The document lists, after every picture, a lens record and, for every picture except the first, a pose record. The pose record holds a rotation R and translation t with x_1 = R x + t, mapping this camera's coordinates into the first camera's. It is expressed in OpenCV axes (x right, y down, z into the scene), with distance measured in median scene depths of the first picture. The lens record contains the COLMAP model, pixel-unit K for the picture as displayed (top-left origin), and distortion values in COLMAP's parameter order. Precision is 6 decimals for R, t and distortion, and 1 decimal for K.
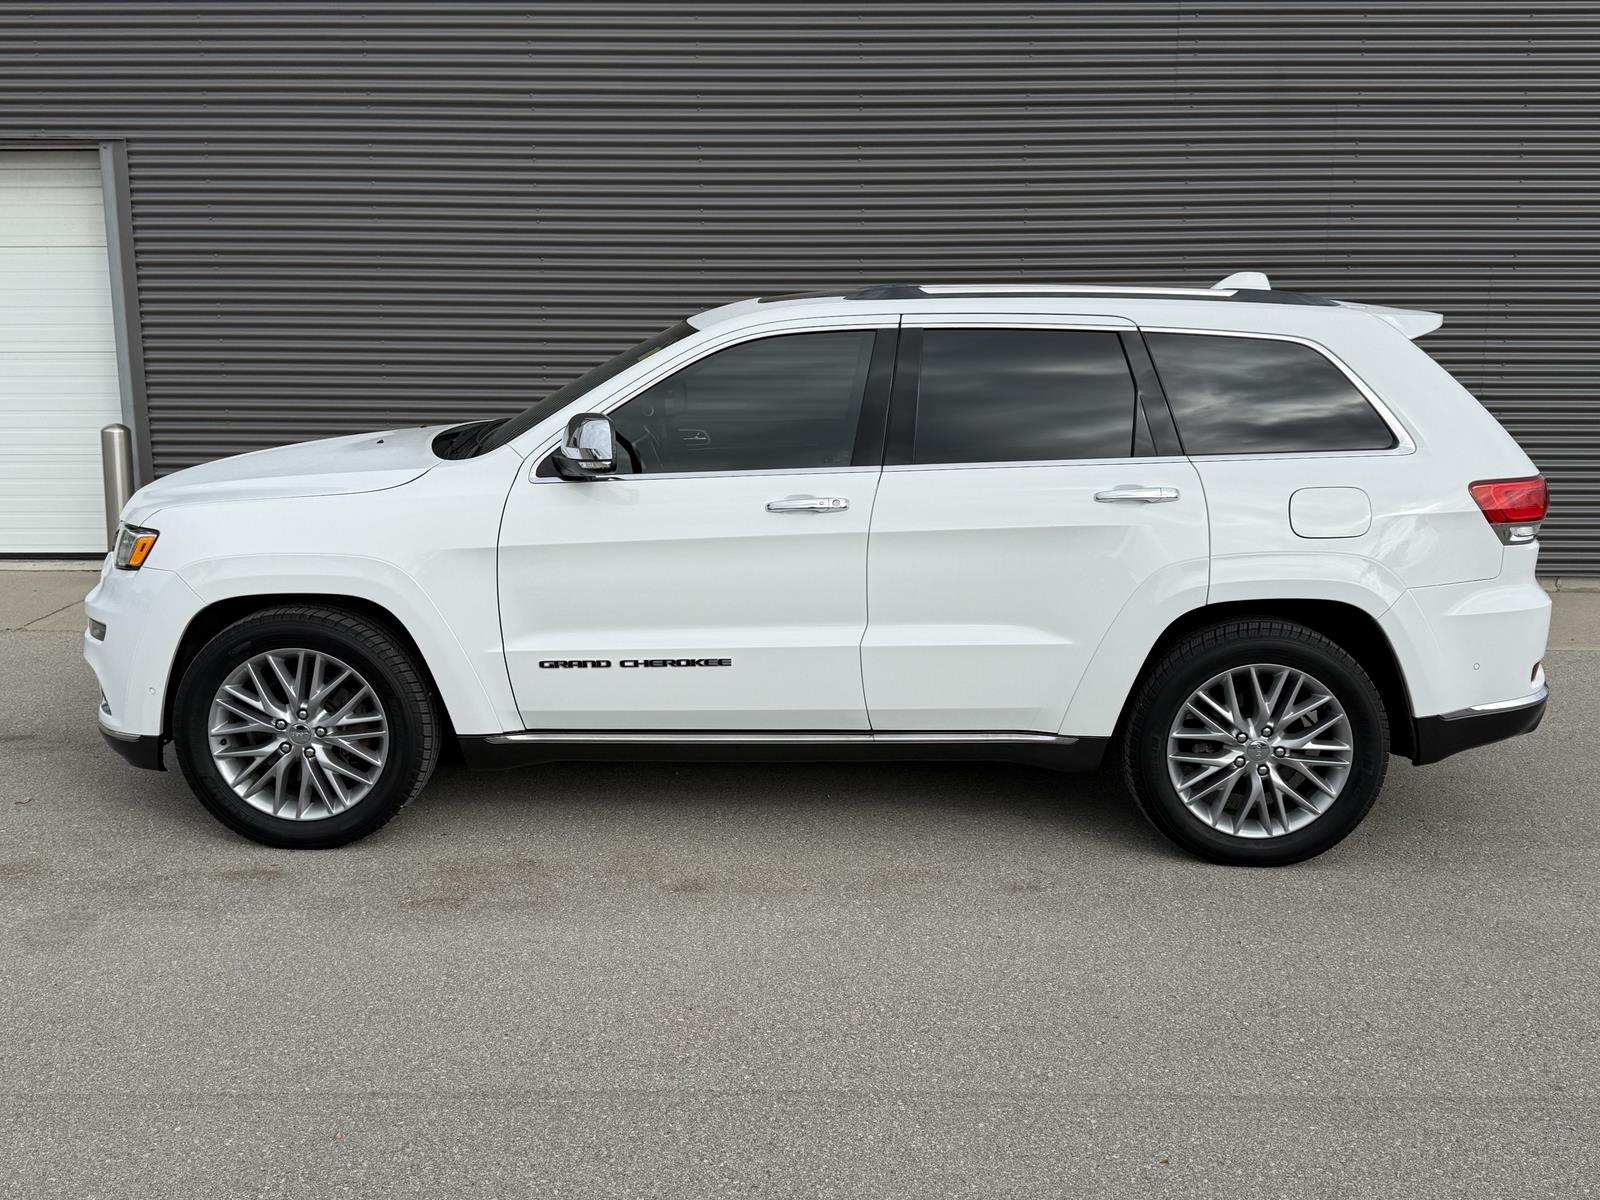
lens RADIAL K [[1578.6, 0, 800.0], [0, 1578.6, 600.0], [0, 0, 1]] dist [0.160268, -0.294404]
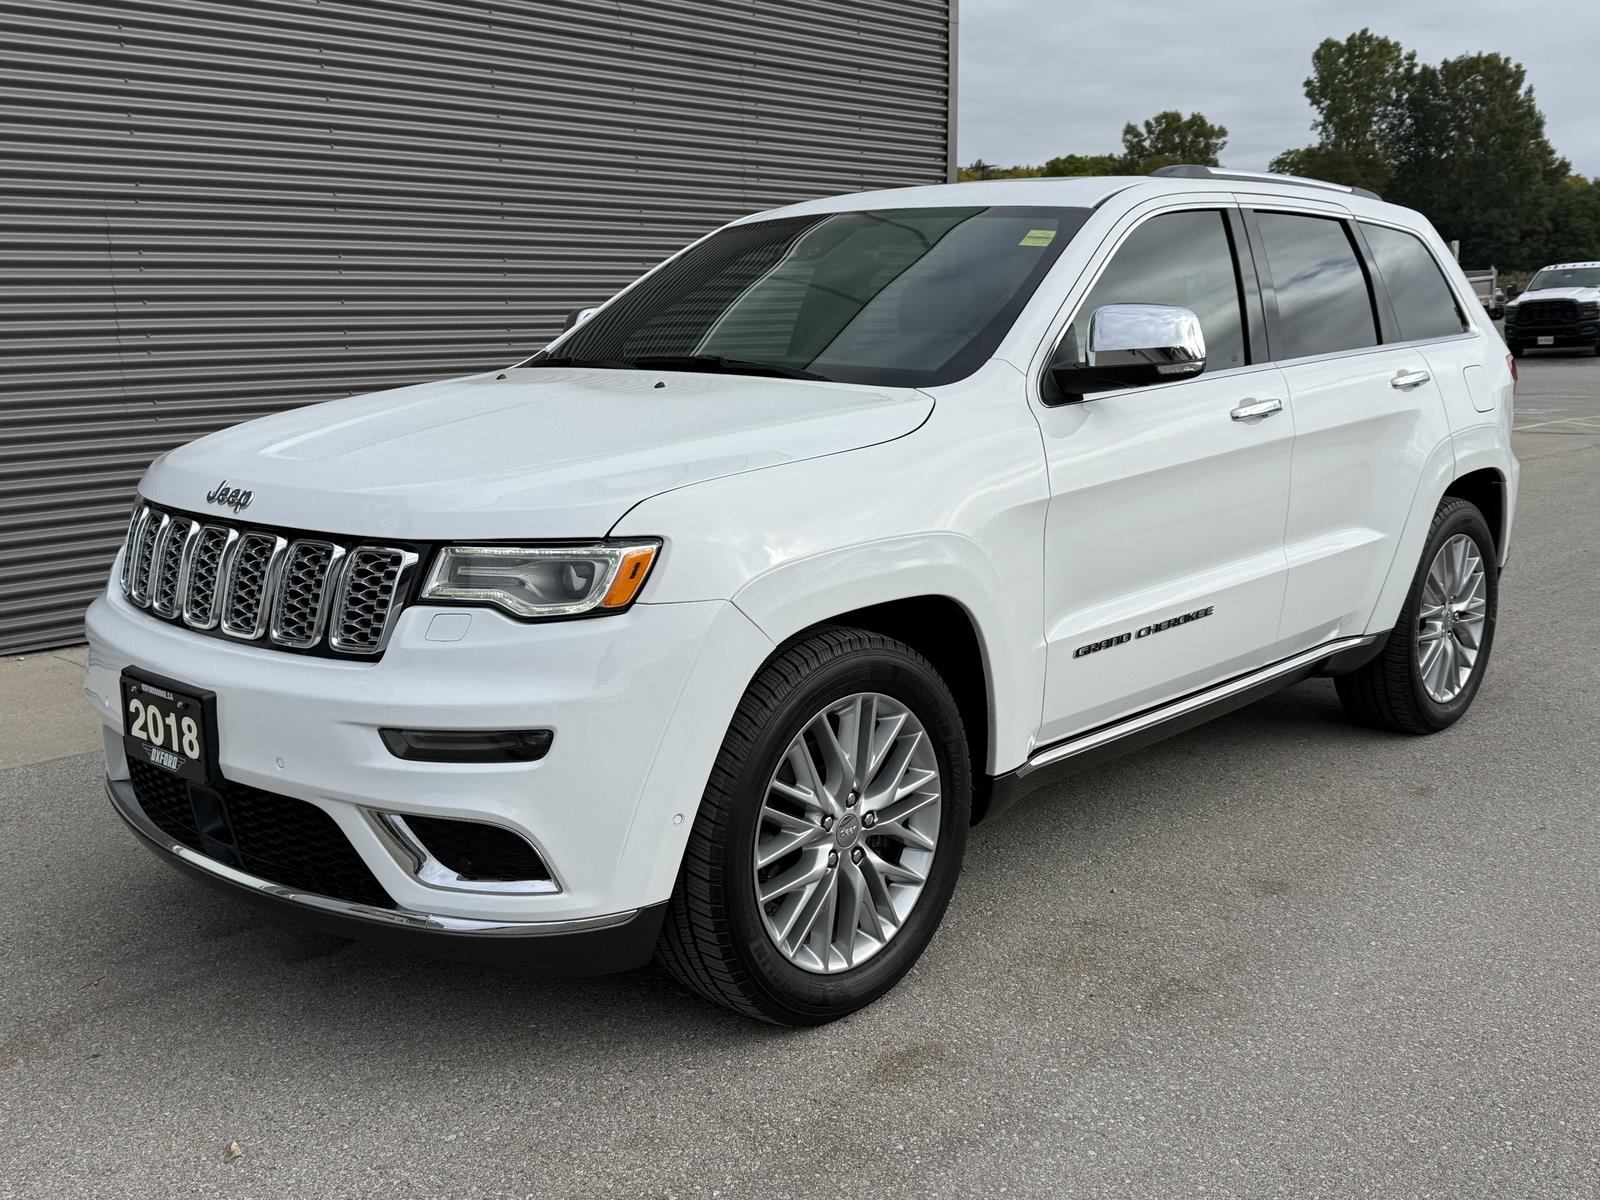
lens RADIAL K [[1578.6, 0, 800.0], [0, 1578.6, 600.0], [0, 0, 1]] dist [0.160268, -0.294404]
pose [[0.665715, -0.146760, 0.731632, -0.779440], [0.159405, 0.985806, 0.052702, -0.042560], [-0.728981, 0.081541, 0.679660, 0.589376]]
